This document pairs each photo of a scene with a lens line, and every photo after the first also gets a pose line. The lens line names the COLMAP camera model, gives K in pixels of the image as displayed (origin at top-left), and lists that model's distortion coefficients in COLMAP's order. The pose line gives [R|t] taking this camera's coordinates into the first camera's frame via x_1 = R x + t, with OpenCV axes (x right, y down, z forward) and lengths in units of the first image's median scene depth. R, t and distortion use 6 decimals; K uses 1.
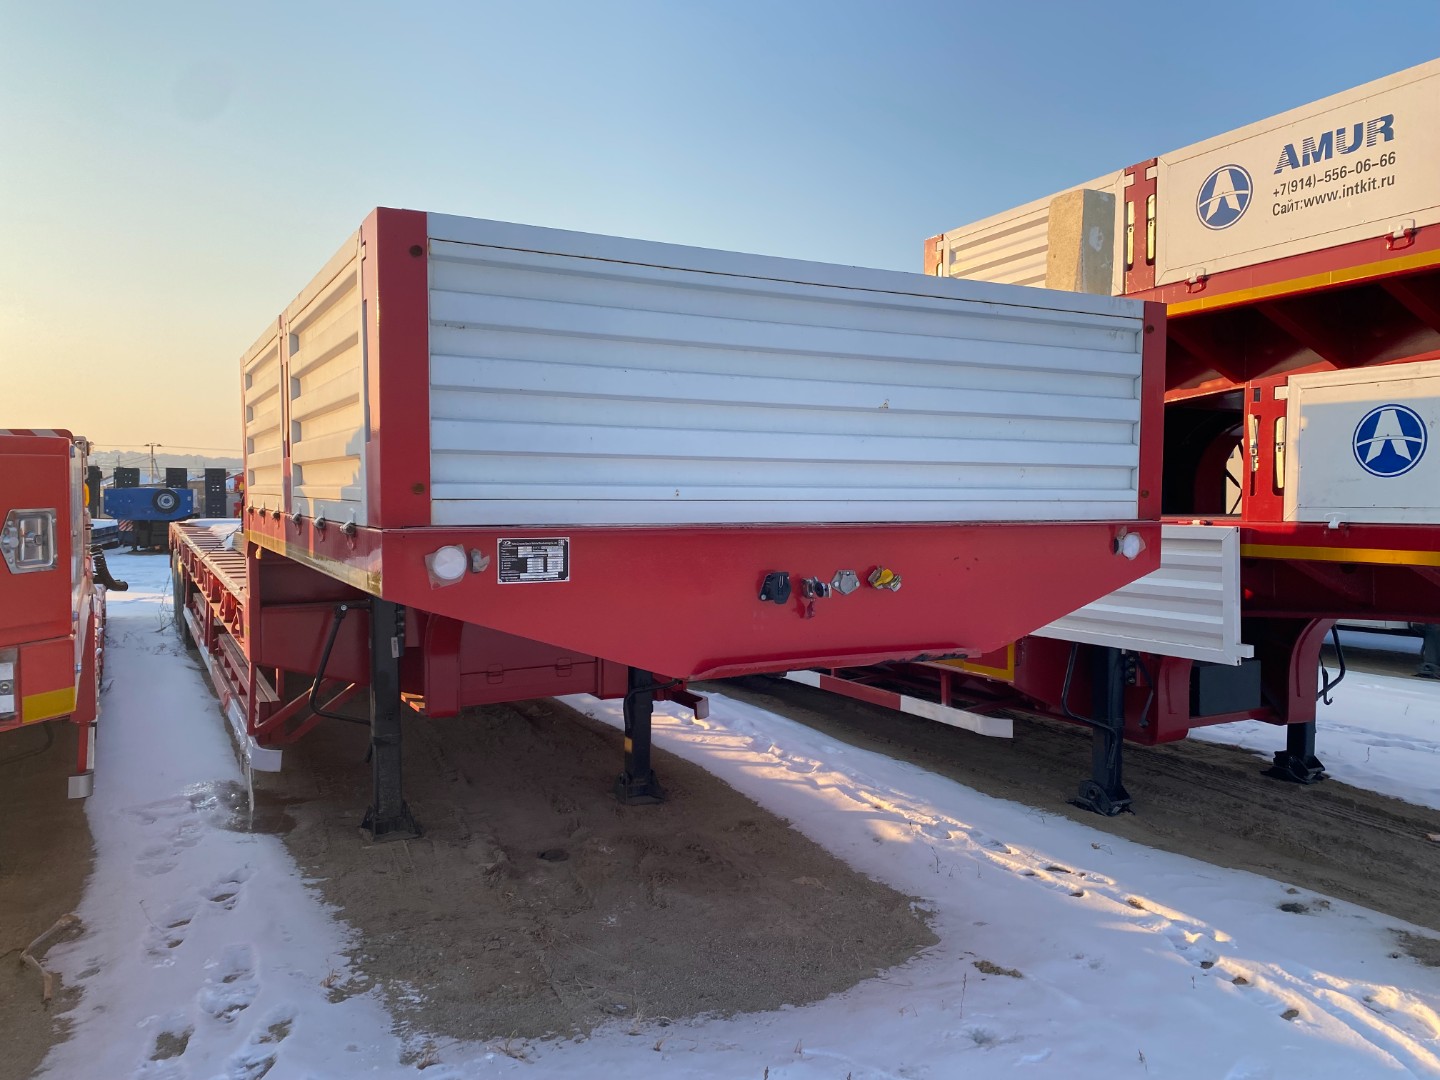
lens RADIAL K [[1093.4, 0, 721.9], [0, 1093.4, 542.6], [0, 0, 1]] dist [0.053300, -0.057861]
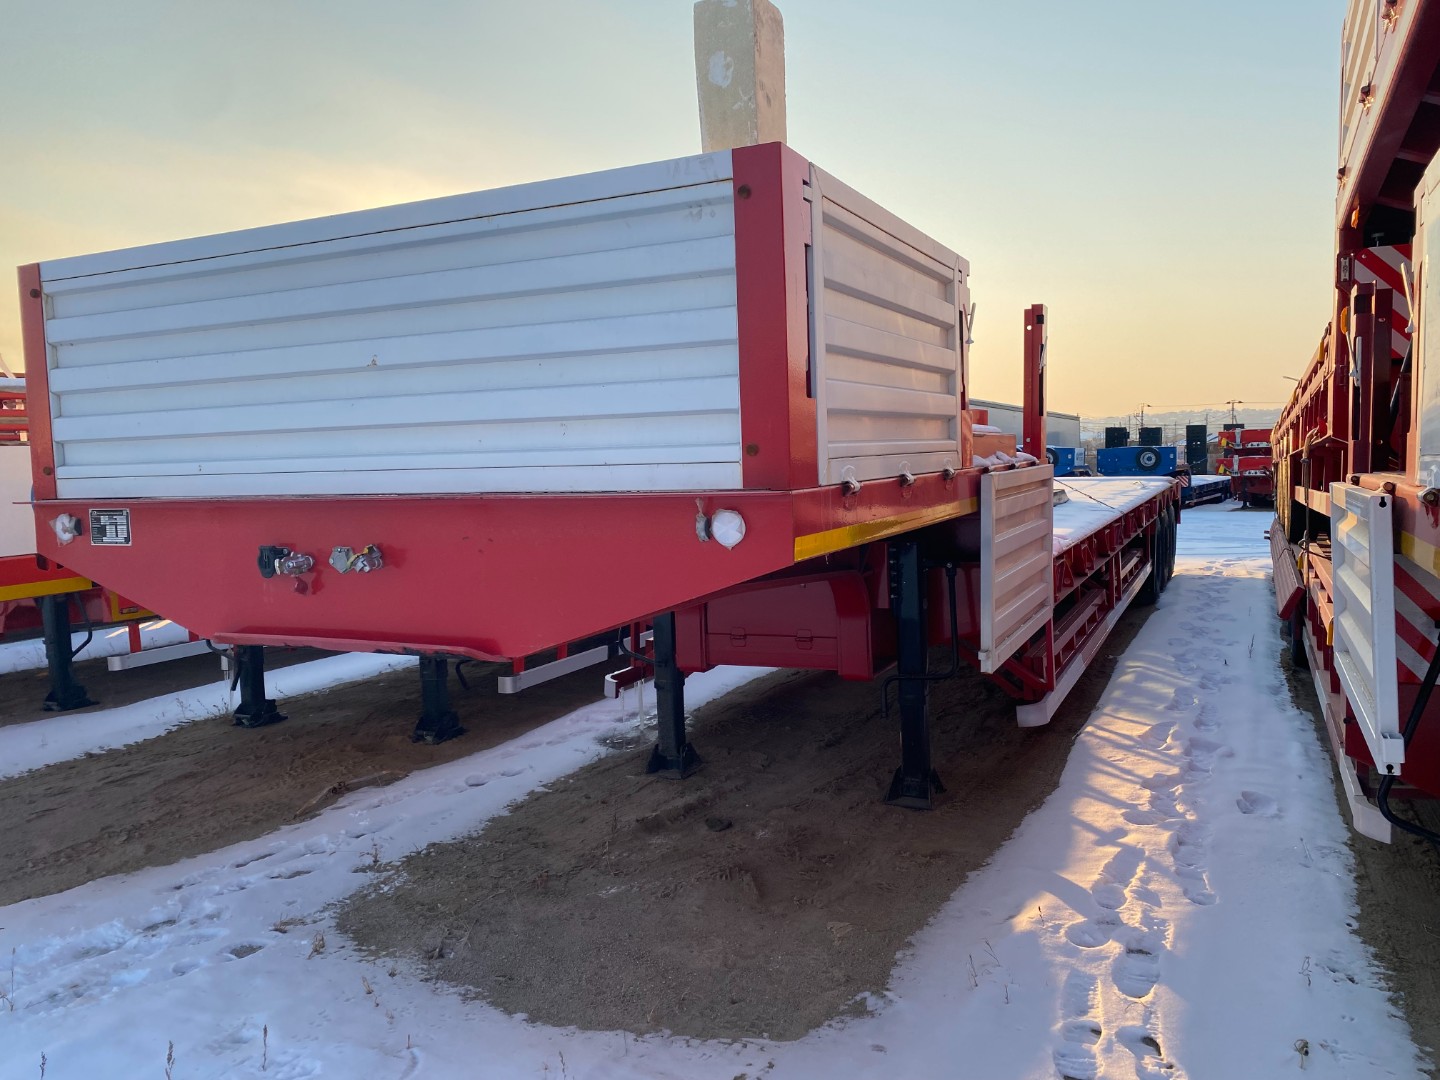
lens RADIAL K [[1093.4, 0, 732.3], [0, 1093.4, 539.5], [0, 0, 1]] dist [0.053300, -0.057861]
pose [[0.588261, 0.035802, -0.807878, 0.869849], [-0.005288, 0.999168, 0.040429, -0.016553], [0.808654, -0.019511, 0.587961, 0.588489]]
